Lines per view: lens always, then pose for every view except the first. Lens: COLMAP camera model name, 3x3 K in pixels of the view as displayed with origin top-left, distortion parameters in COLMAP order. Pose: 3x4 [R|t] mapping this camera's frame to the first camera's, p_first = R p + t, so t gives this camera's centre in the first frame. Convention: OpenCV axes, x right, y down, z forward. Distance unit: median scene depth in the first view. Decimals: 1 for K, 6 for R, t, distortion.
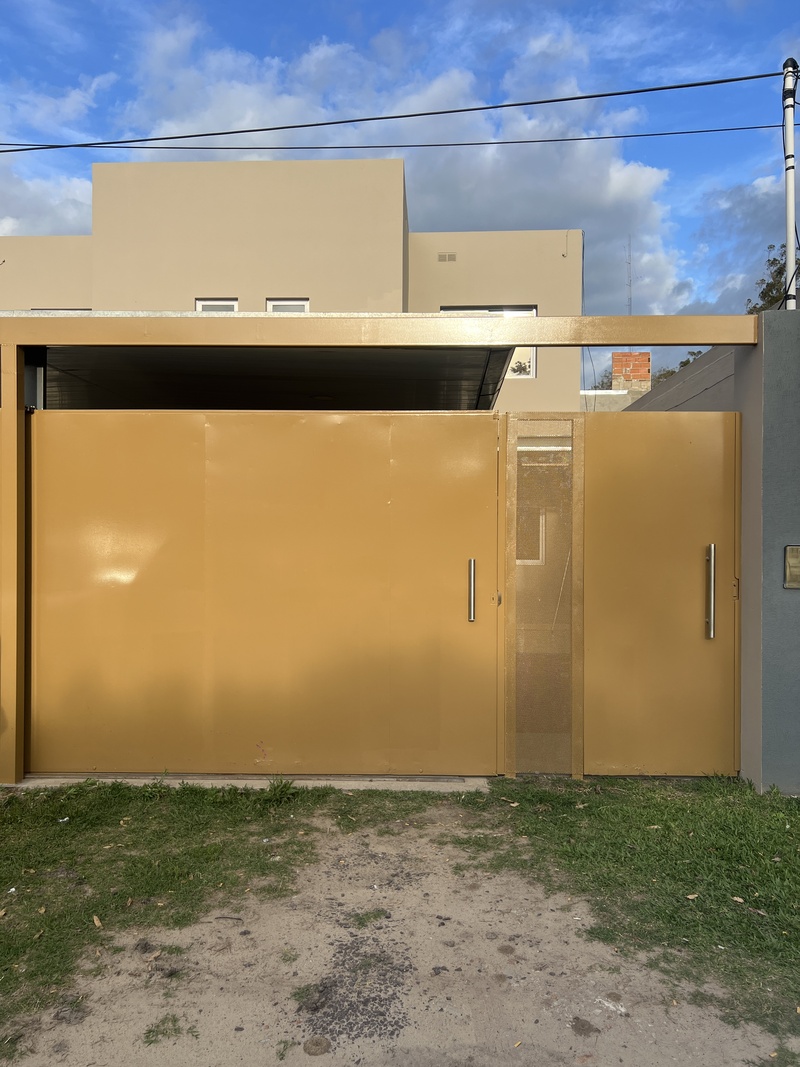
lens RADIAL K [[803.4, 0, 400.0], [0, 803.4, 533.5], [0, 0, 1]] dist [0.054772, -0.068250]
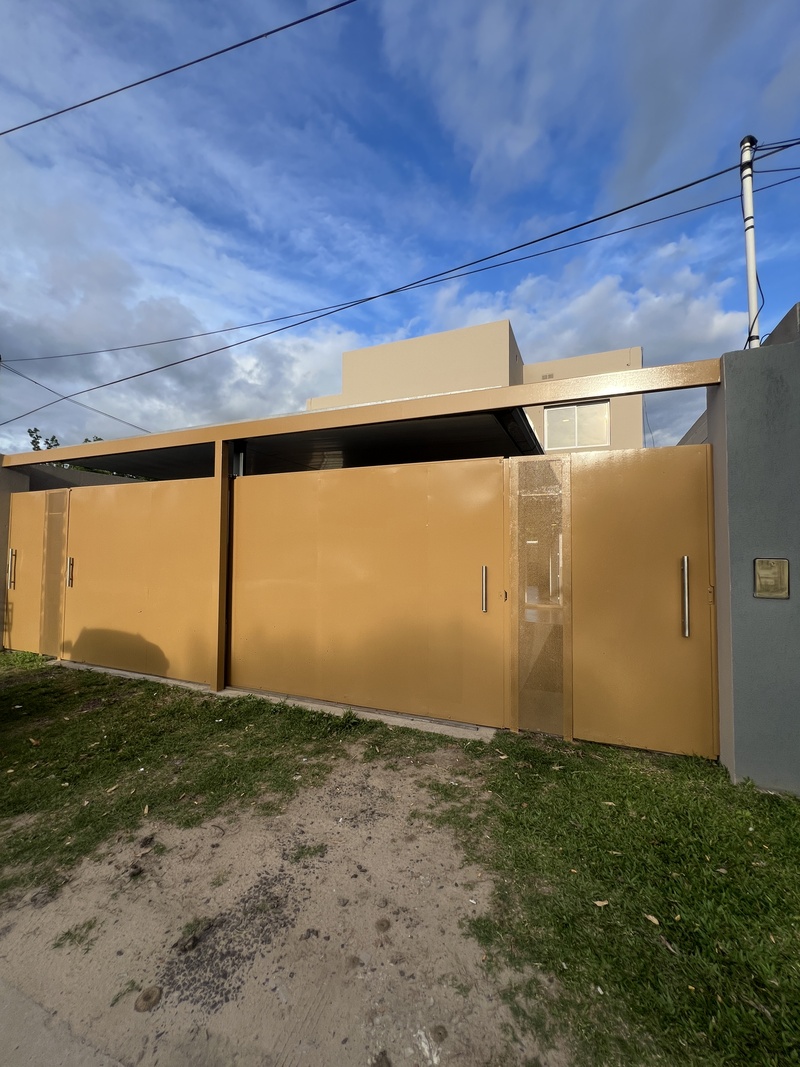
lens RADIAL K [[430.4, 0, 401.2], [0, 430.4, 529.0], [0, 0, 1]] dist [-0.000916, -0.000198]
pose [[0.934661, -0.014460, -0.355245, 0.258644], [-0.000492, 0.999119, -0.041963, -0.000307], [0.355539, 0.039396, 0.933831, 0.309302]]
